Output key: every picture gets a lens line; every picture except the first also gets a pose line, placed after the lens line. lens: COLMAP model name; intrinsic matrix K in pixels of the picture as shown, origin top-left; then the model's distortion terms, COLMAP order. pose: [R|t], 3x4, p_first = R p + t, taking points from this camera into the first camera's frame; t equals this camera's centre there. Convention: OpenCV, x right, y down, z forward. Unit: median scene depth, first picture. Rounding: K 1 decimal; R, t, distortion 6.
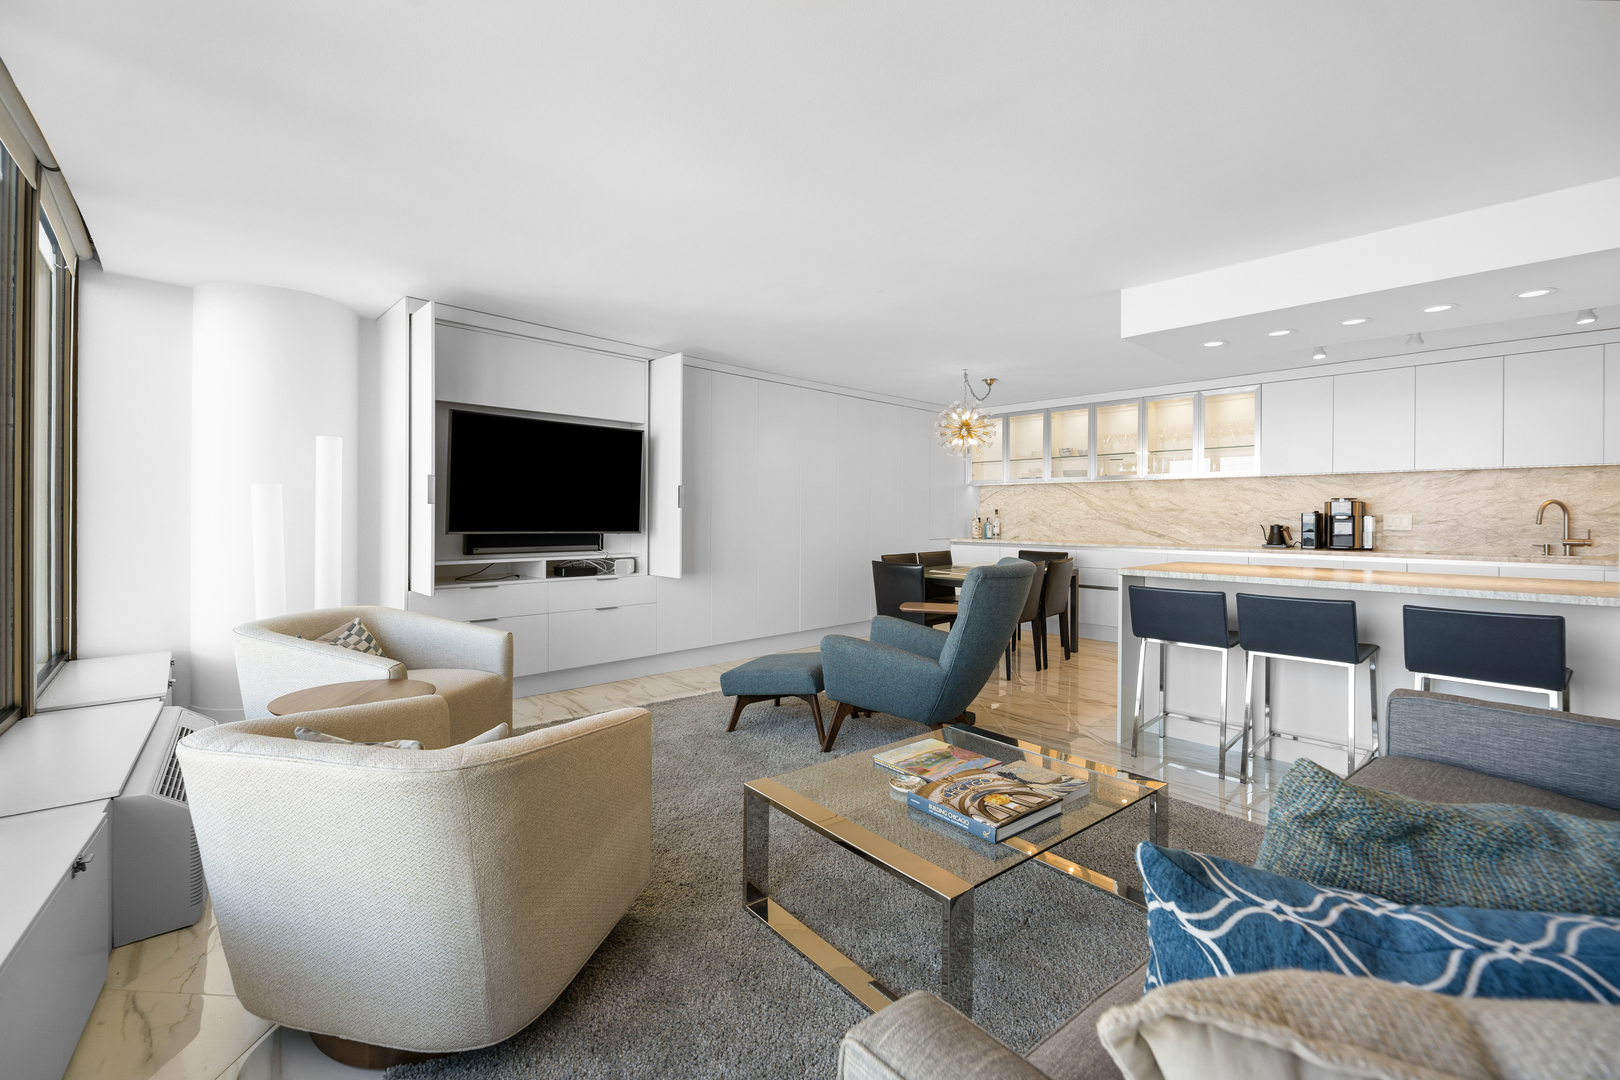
lens RADIAL K [[668.5, 0, 798.7], [0, 668.5, 524.7], [0, 0, 1]] dist [-0.002114, -0.002661]
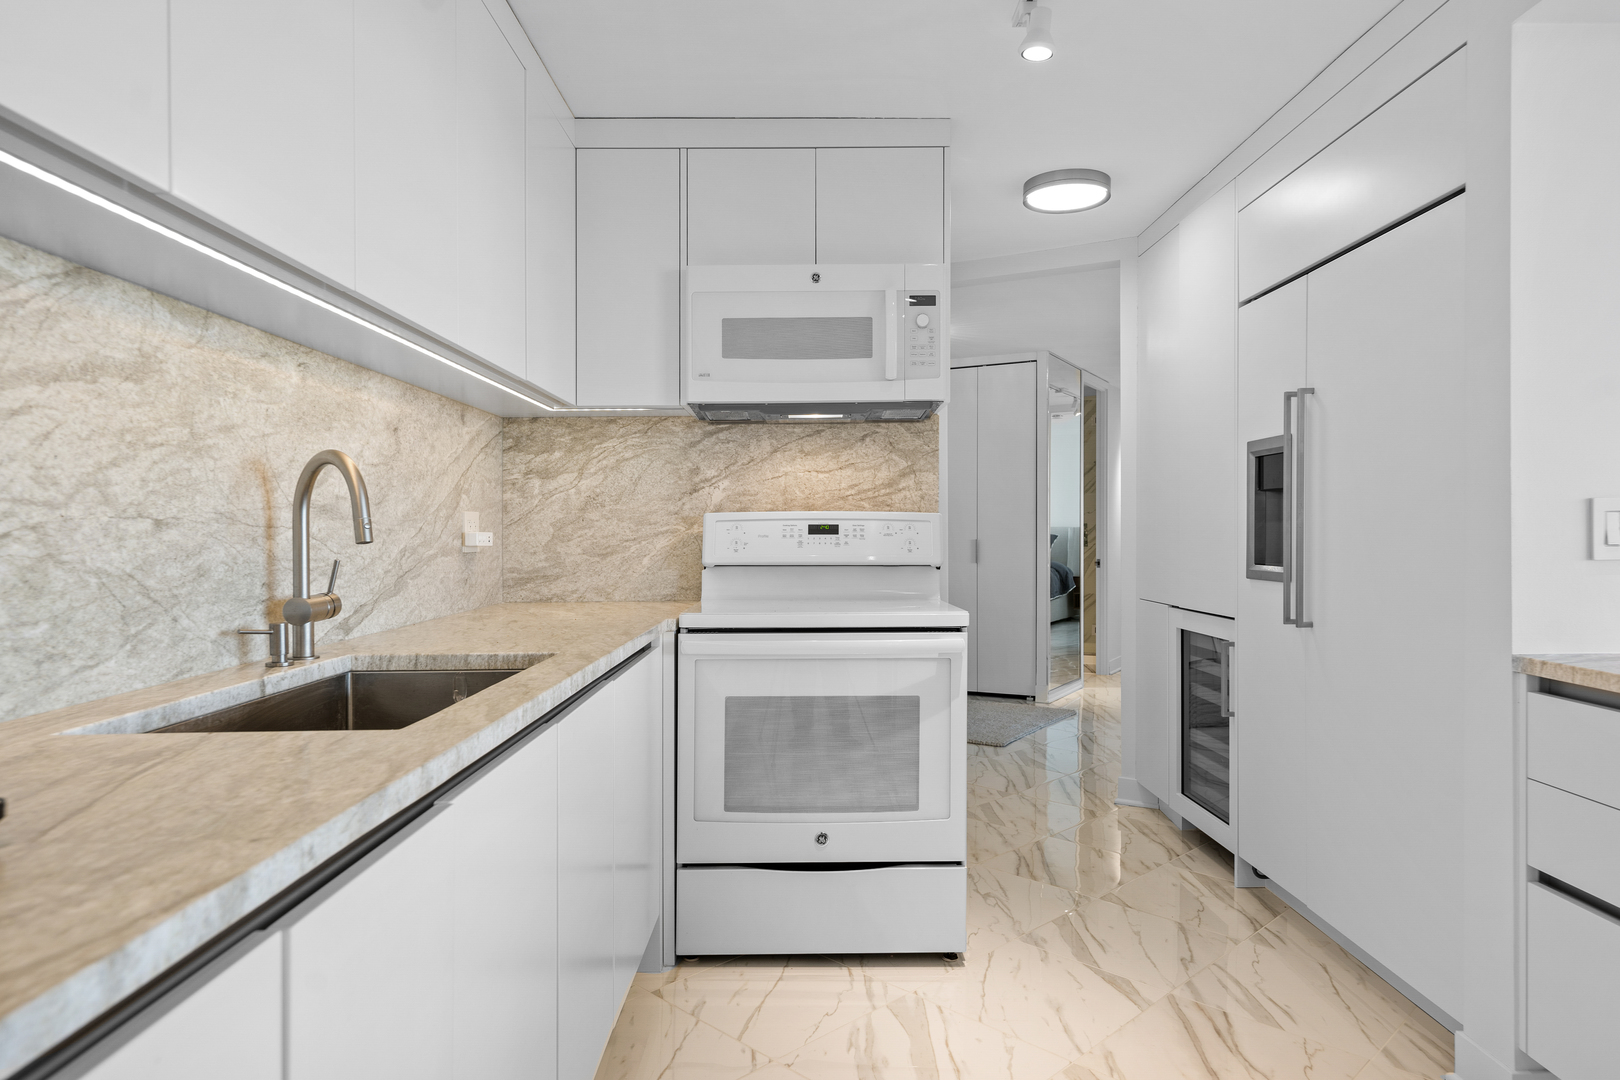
lens RADIAL K [[1022.9, 0, 828.7], [0, 1022.9, 546.3], [0, 0, 1]] dist [0.009467, -0.005530]
pose [[-0.745736, -0.009583, 0.666173, 0.670943], [0.011885, 0.999546, 0.027683, -0.008030], [-0.666136, 0.028561, -0.745283, 1.091843]]
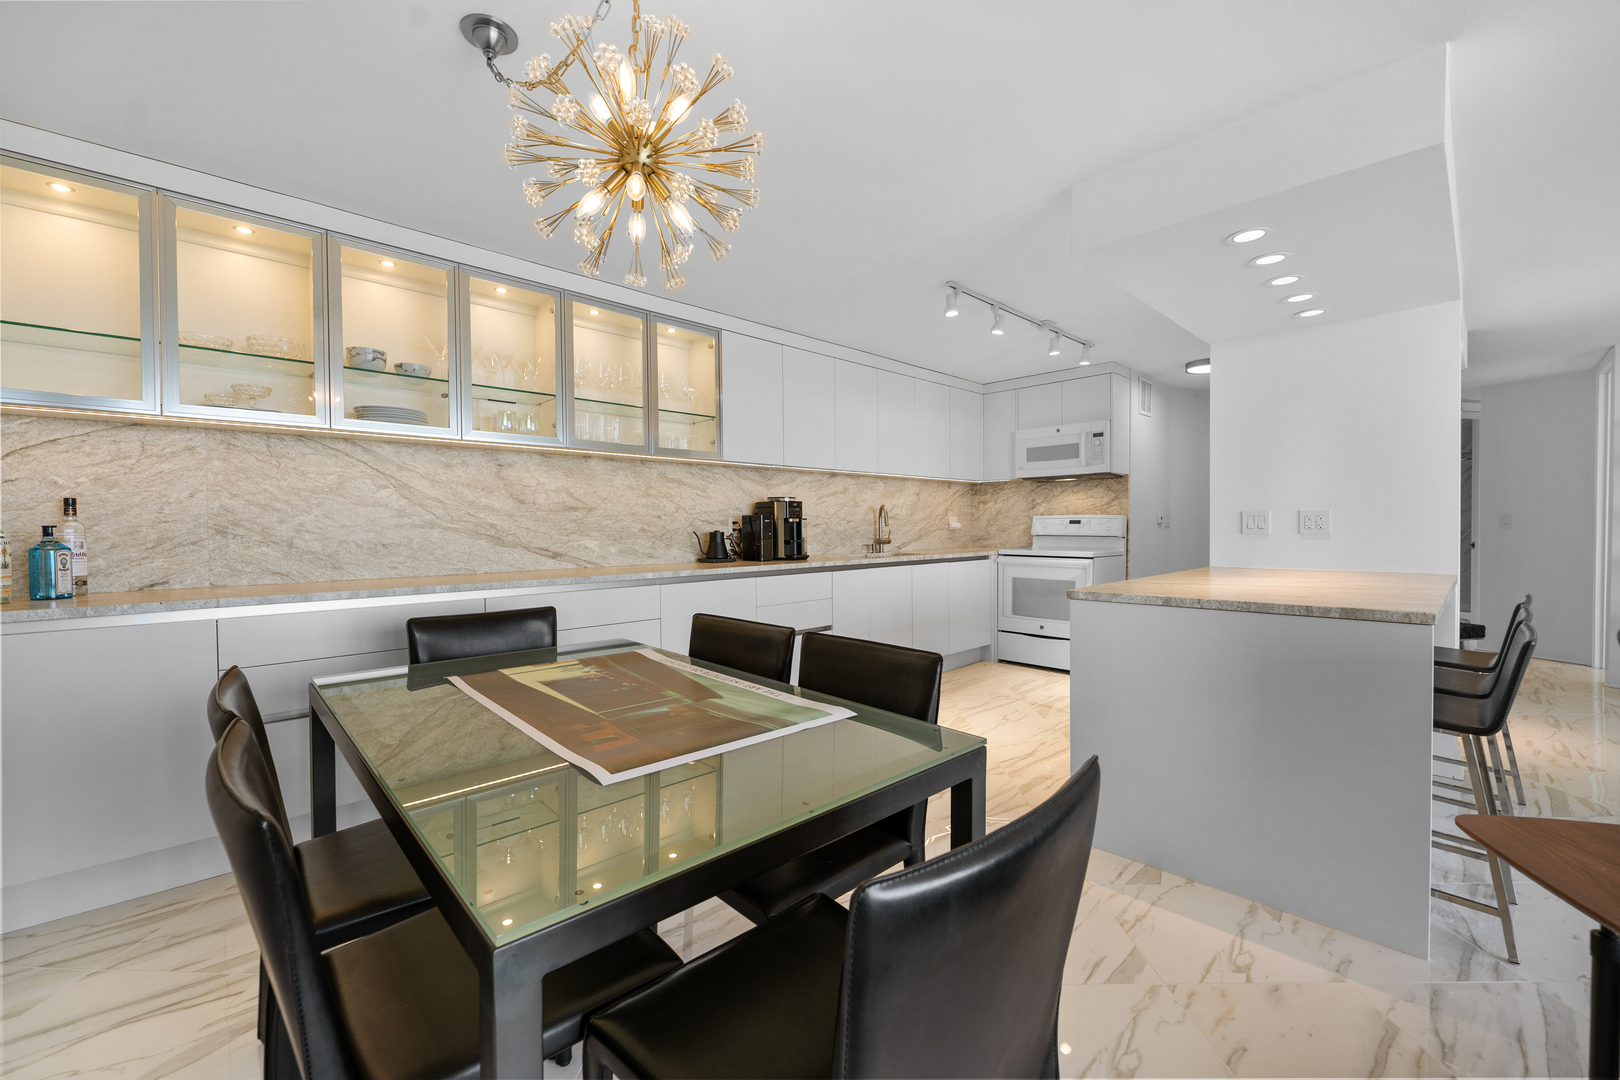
lens RADIAL K [[668.5, 0, 805.6], [0, 668.5, 540.9], [0, 0, 1]] dist [-0.002114, -0.002661]
pose [[-0.026393, -0.028049, 0.999258, -0.014049], [0.019378, 0.999404, 0.028565, -0.009683], [-0.999464, 0.020117, -0.025834, 1.085970]]
